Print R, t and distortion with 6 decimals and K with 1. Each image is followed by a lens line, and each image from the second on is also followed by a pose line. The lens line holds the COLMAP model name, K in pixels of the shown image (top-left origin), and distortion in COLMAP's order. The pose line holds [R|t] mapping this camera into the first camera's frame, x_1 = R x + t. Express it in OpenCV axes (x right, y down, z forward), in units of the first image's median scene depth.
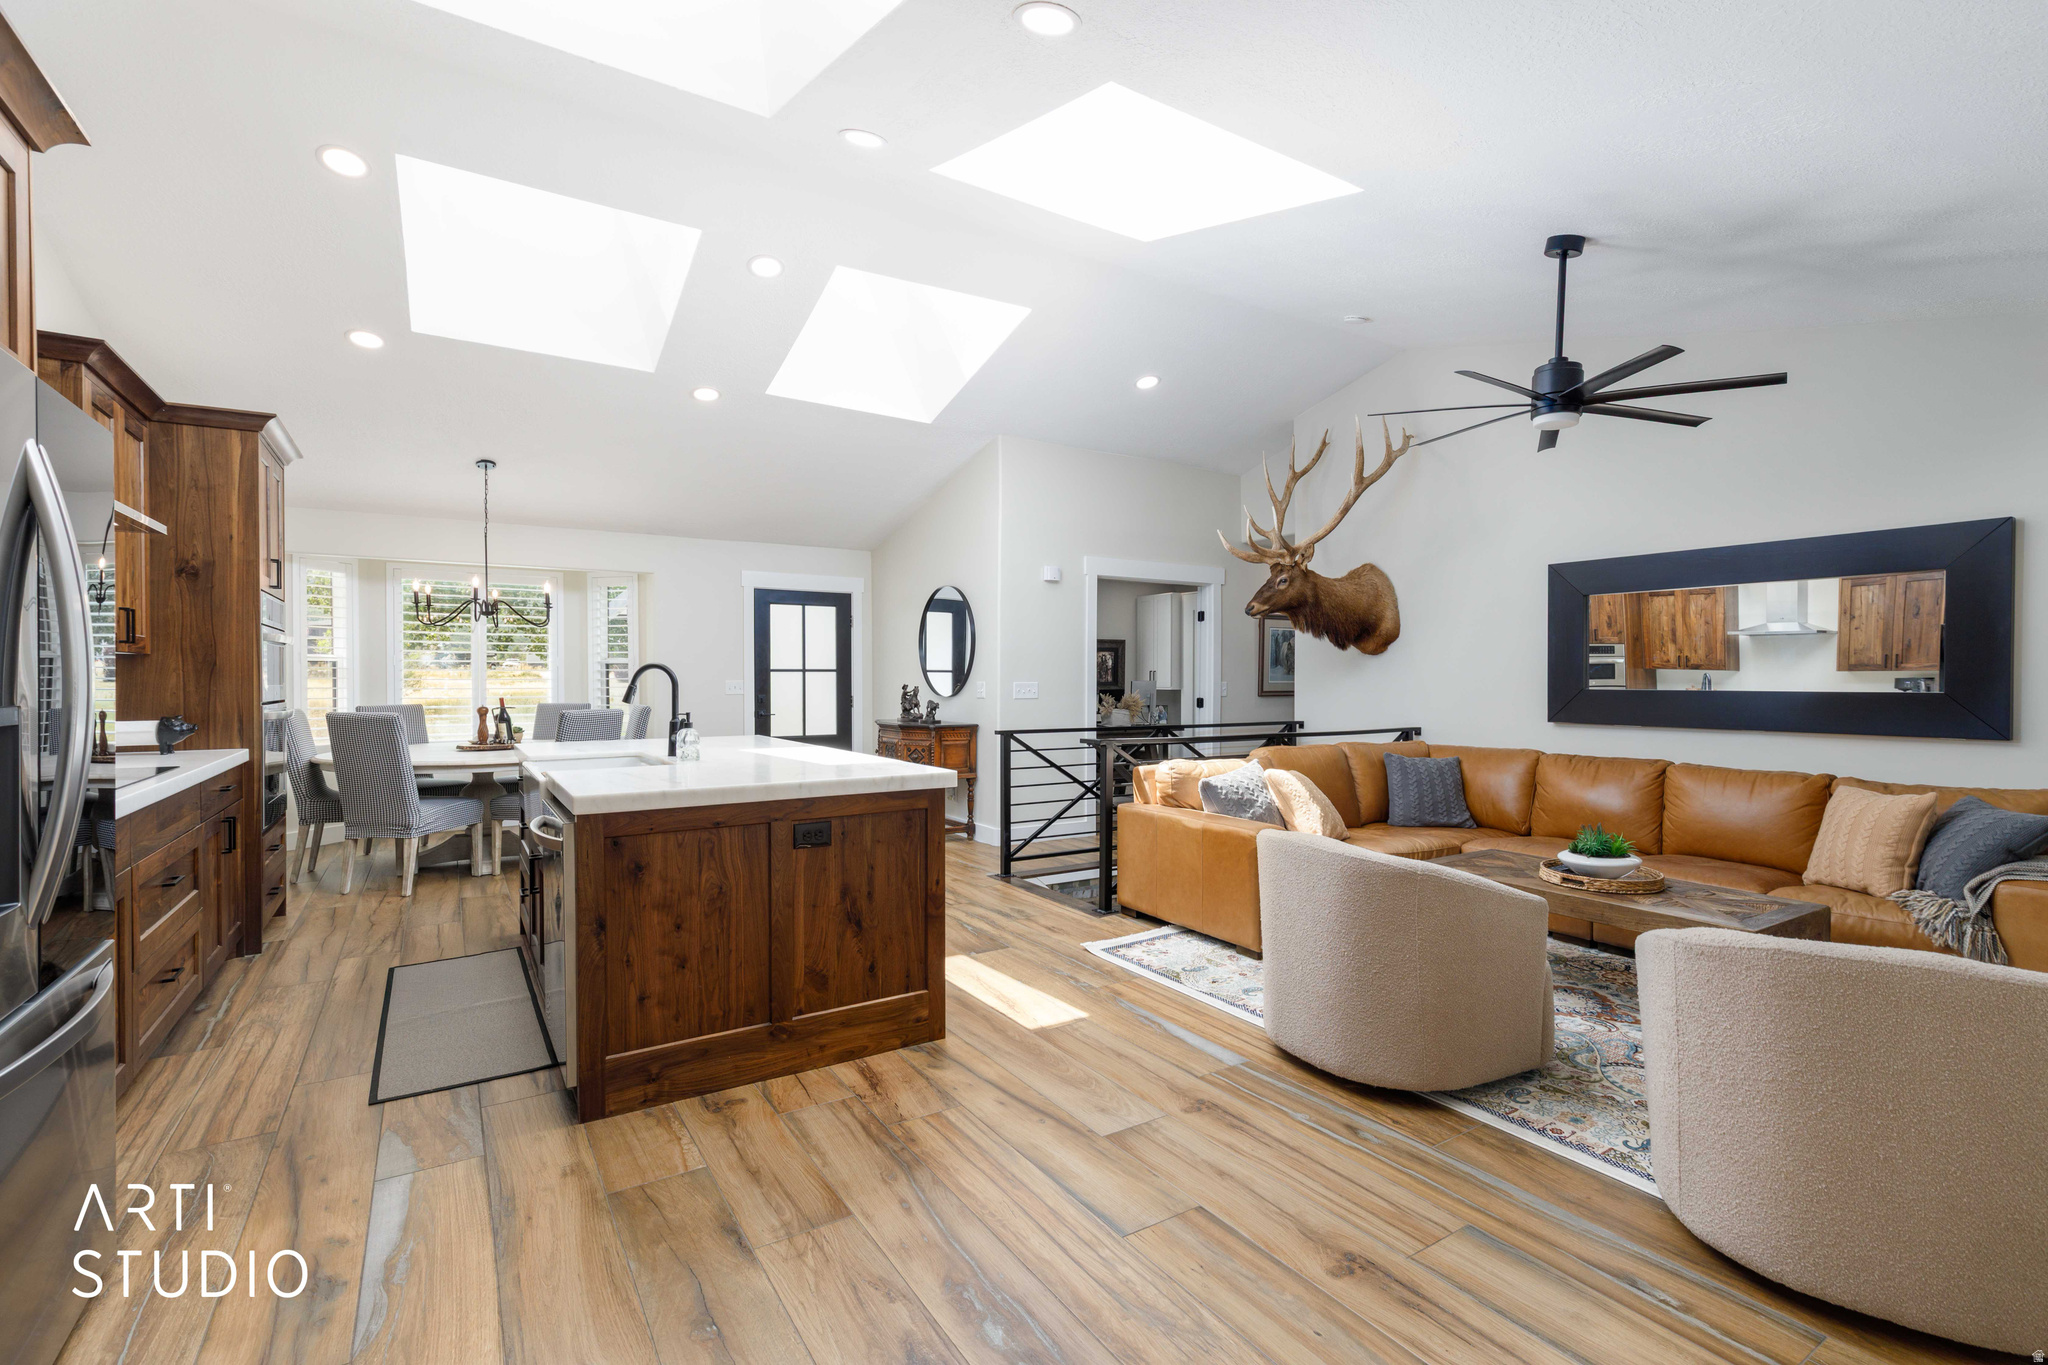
lens RADIAL K [[927.7, 0, 1024.0], [0, 927.7, 682.5], [0, 0, 1]] dist [0.007633, 0.000452]
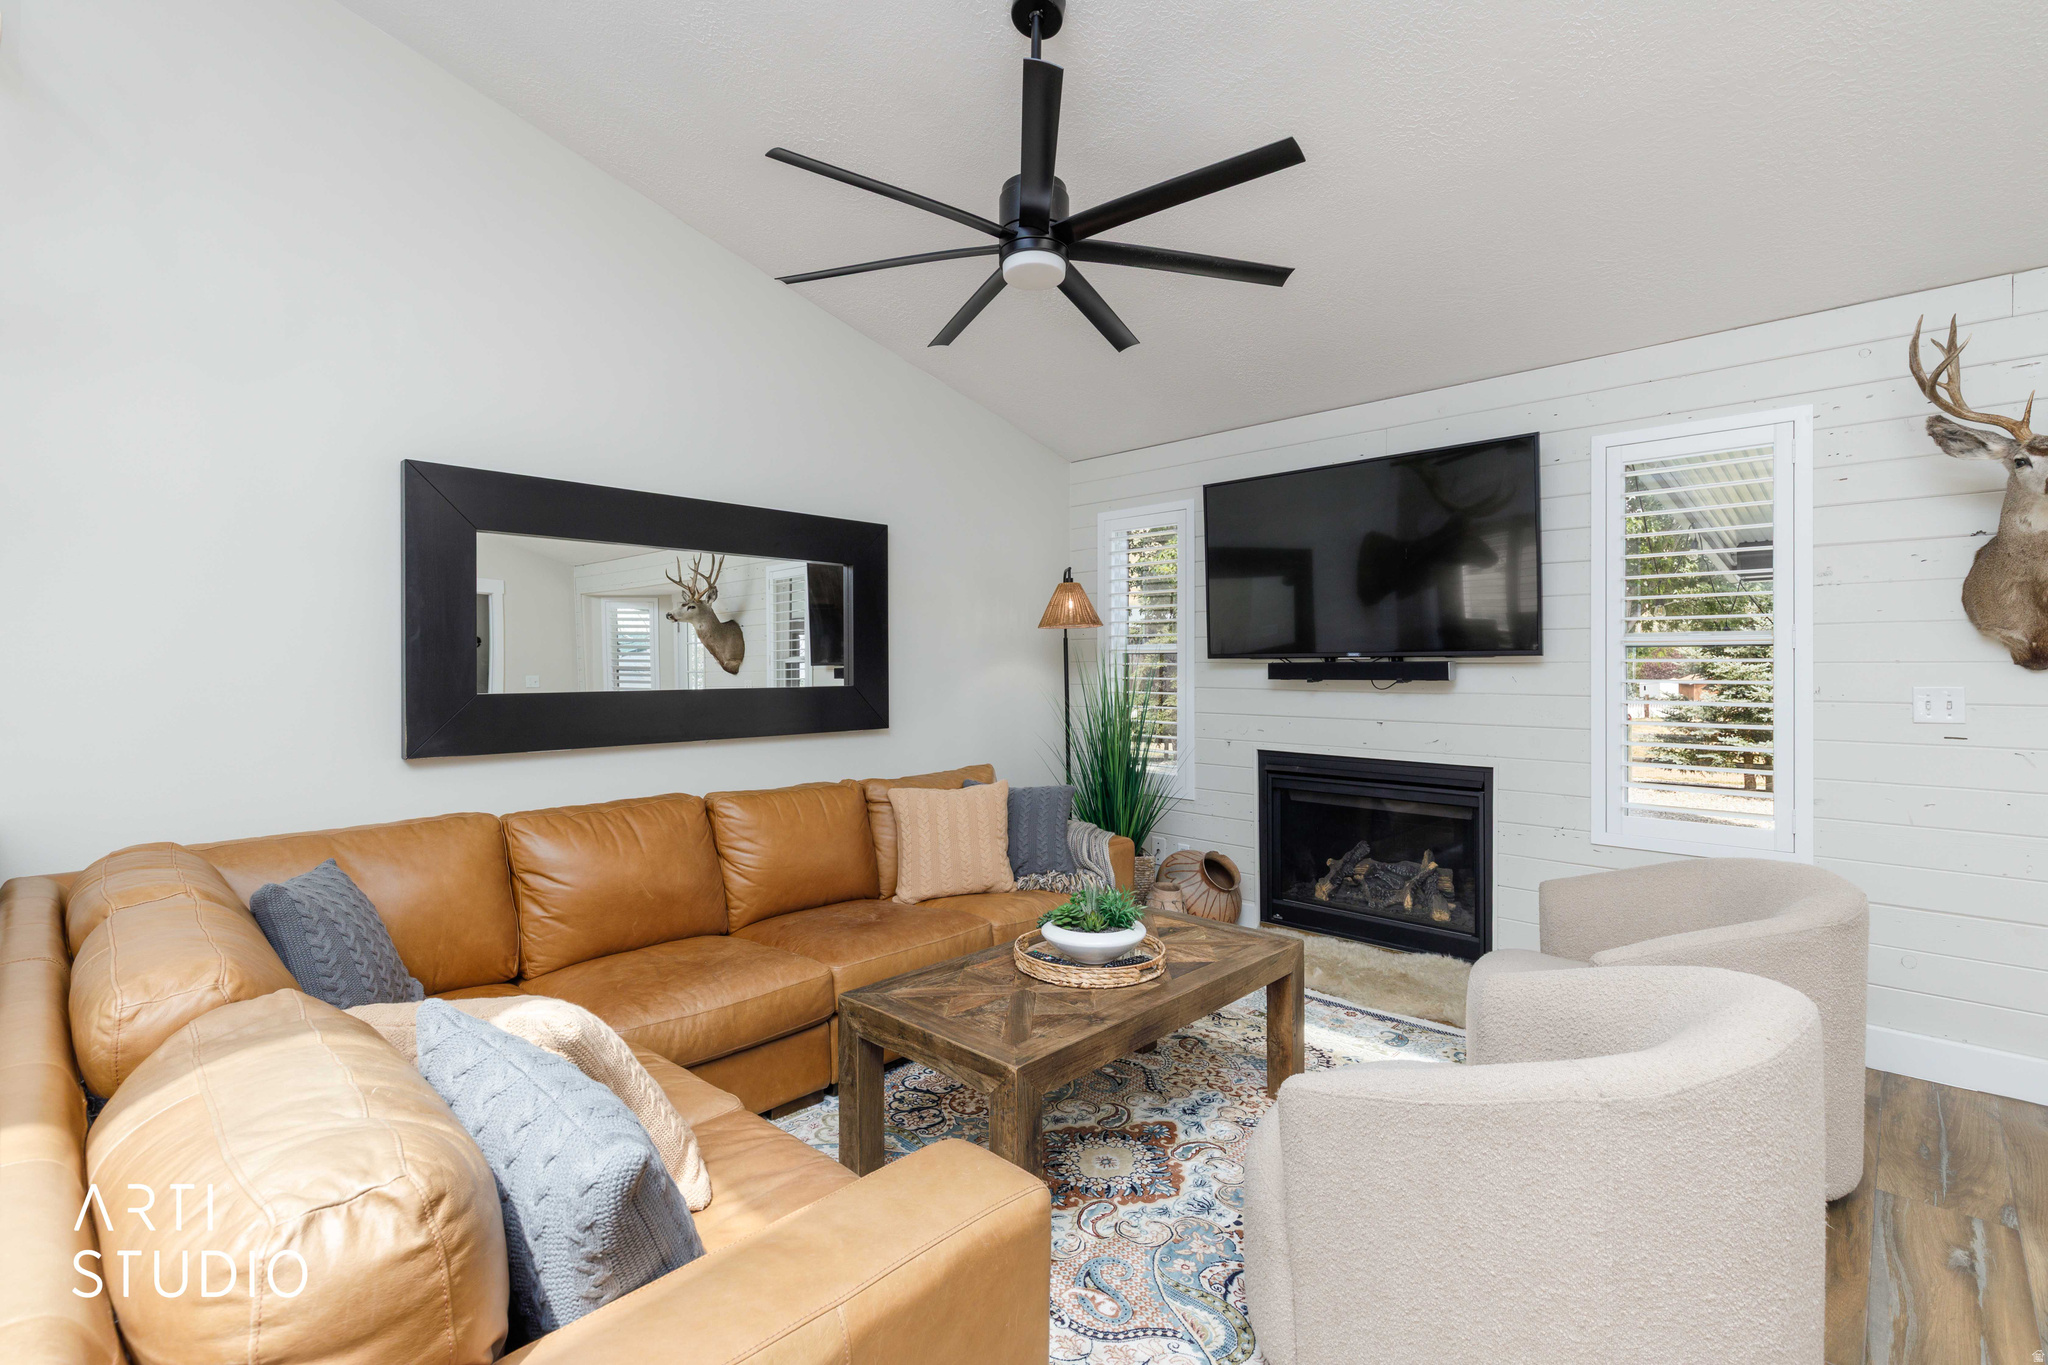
lens RADIAL K [[930.3, 0, 1018.1], [0, 930.3, 665.9], [0, 0, 1]] dist [0.000265, -0.000041]
pose [[-0.239991, 0.002807, 0.970771, -0.034463], [0.010590, 0.999944, -0.000273, -0.007174], [-0.970717, 0.010215, -0.240007, 0.917438]]
